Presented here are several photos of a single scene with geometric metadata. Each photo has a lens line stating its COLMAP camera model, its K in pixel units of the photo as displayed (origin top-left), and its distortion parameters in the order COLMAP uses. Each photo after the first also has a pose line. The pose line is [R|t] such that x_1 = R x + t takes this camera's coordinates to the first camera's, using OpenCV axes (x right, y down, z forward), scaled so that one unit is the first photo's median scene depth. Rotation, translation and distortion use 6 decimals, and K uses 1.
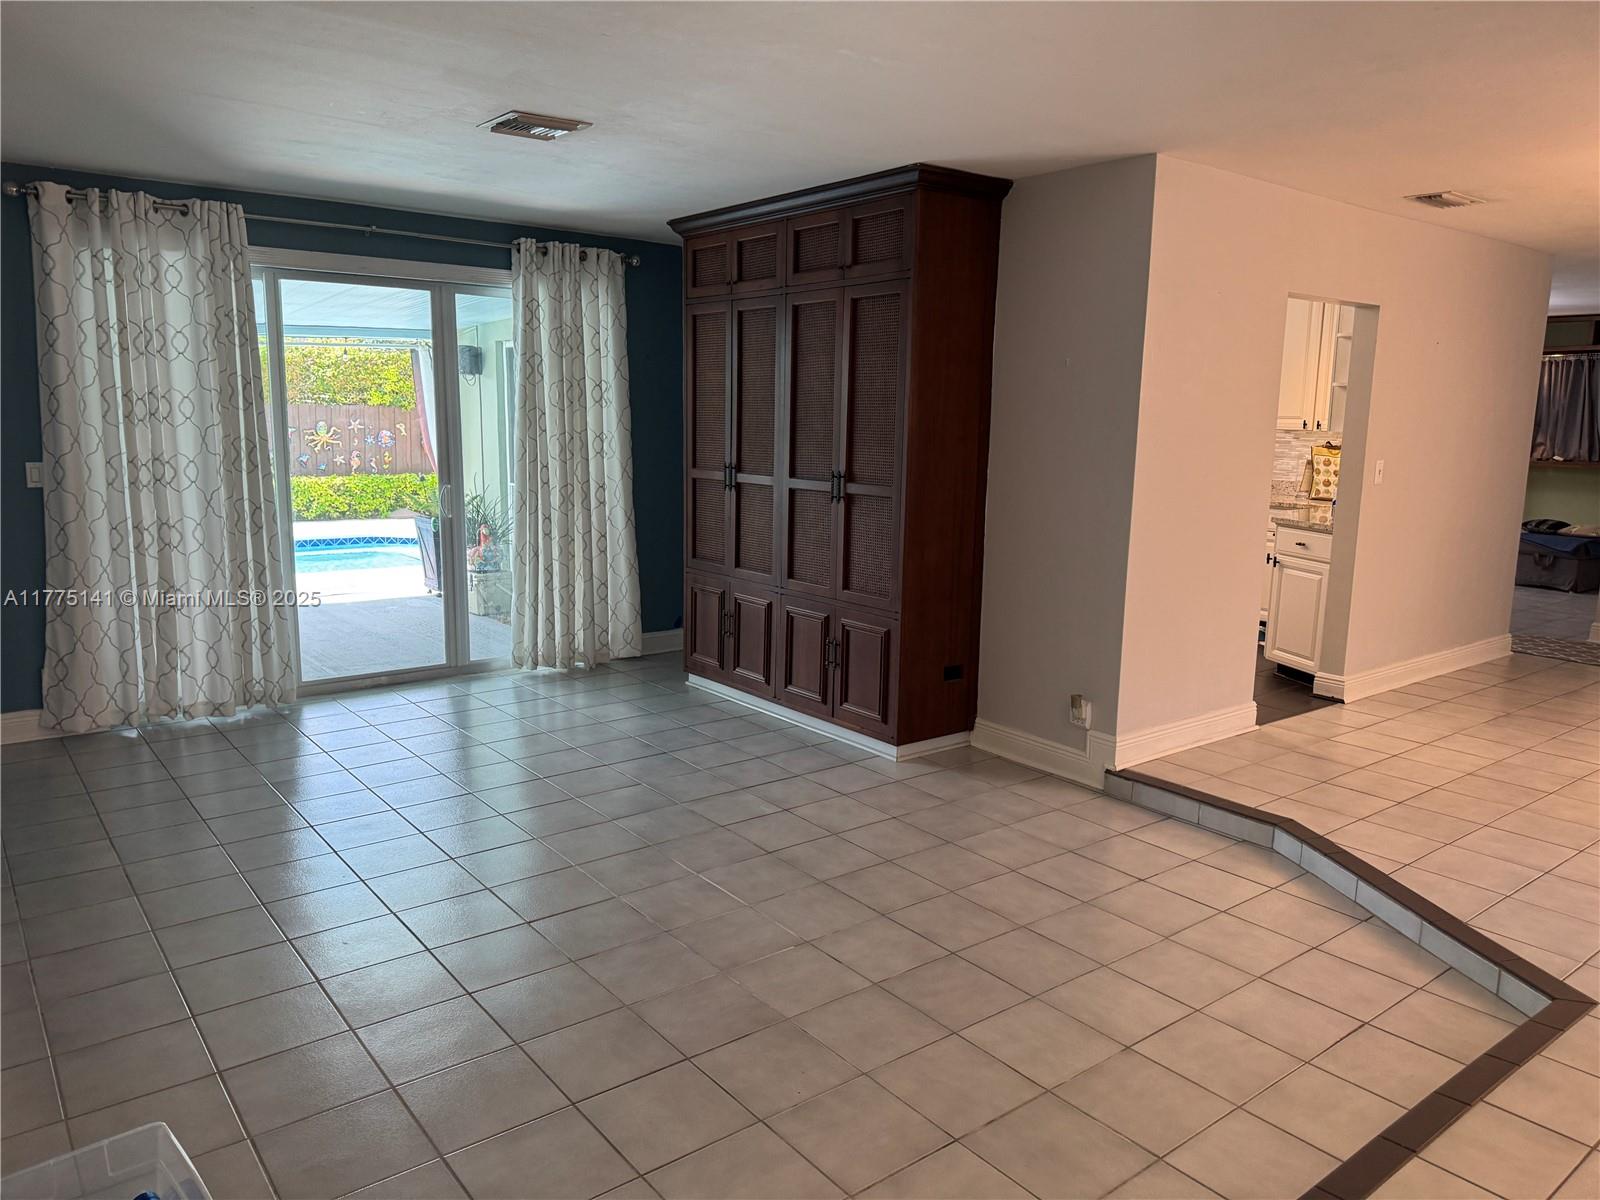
lens RADIAL K [[1114.1, 0, 794.9], [0, 1114.1, 598.6], [0, 0, 1]] dist [0.032797, -0.032318]
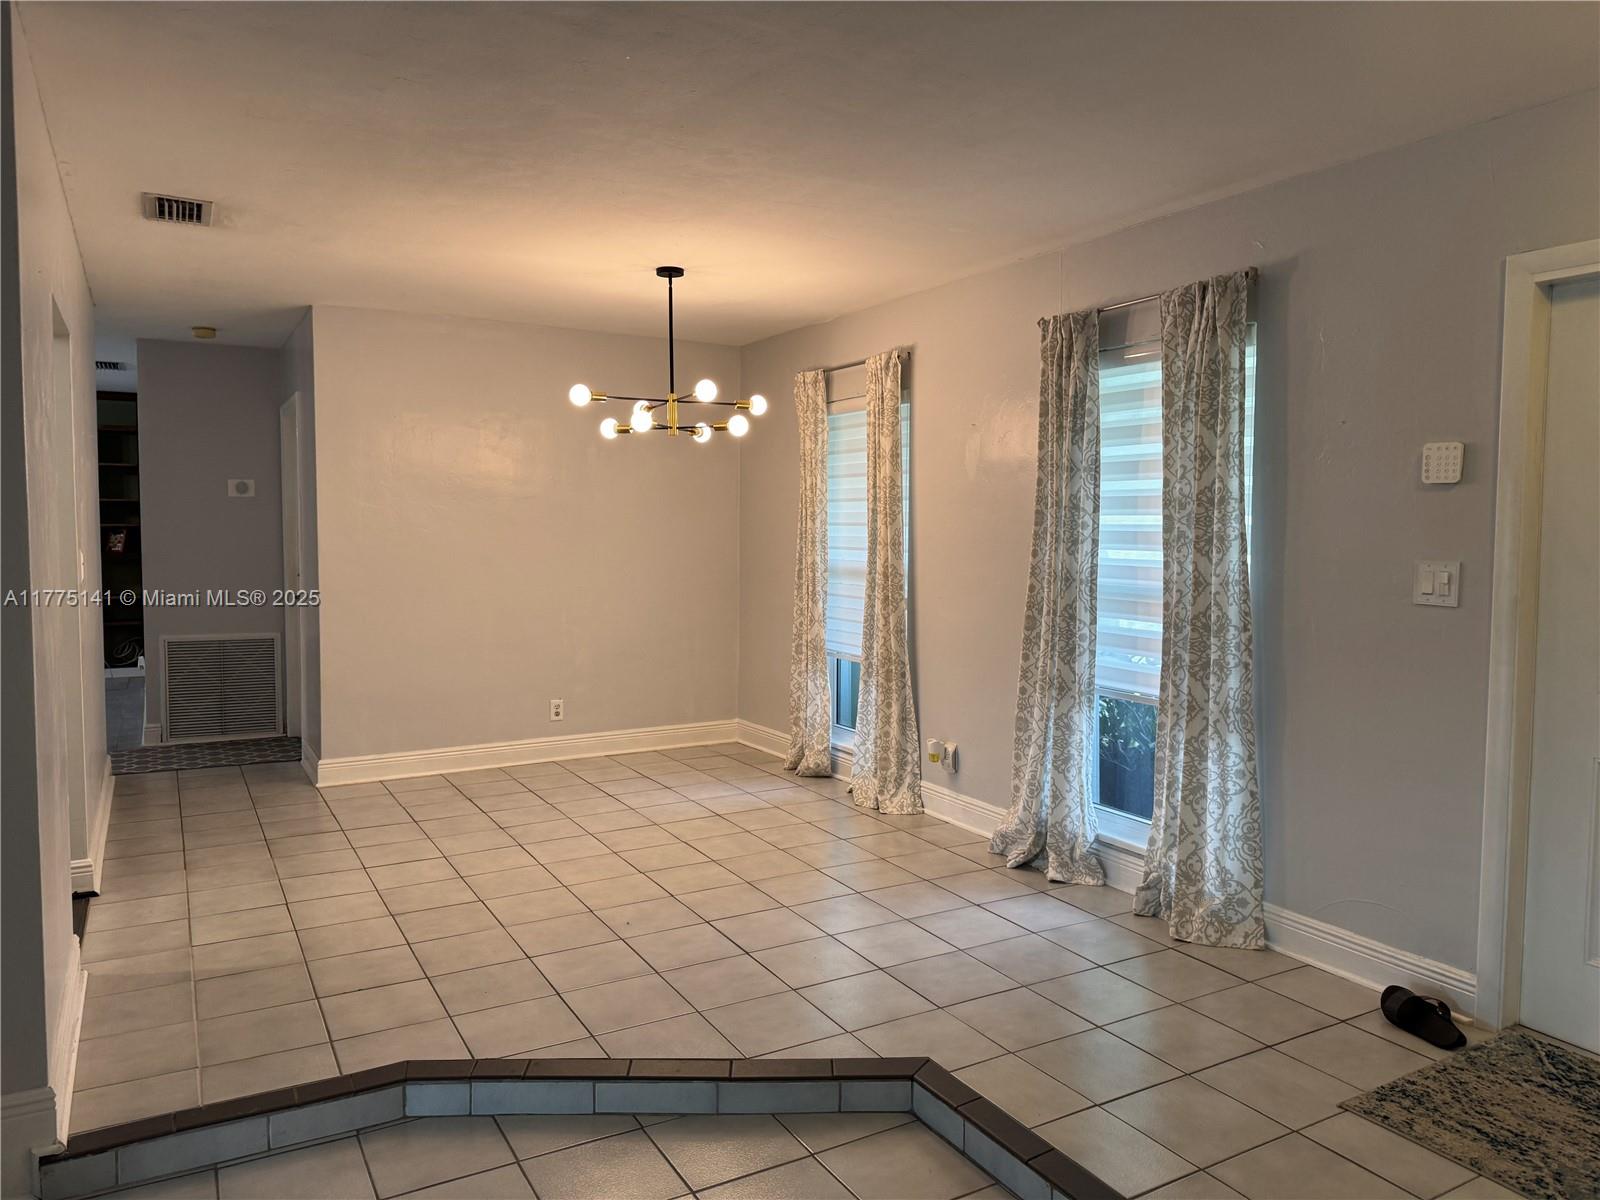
lens RADIAL K [[1114.1, 0, 795.6], [0, 1114.1, 596.8], [0, 0, 1]] dist [0.032797, -0.032318]
pose [[0.153023, -0.074091, 0.985441, -0.156937], [0.163346, 0.985365, 0.048721, -0.069457], [-0.974629, 0.153512, 0.162886, 0.559842]]
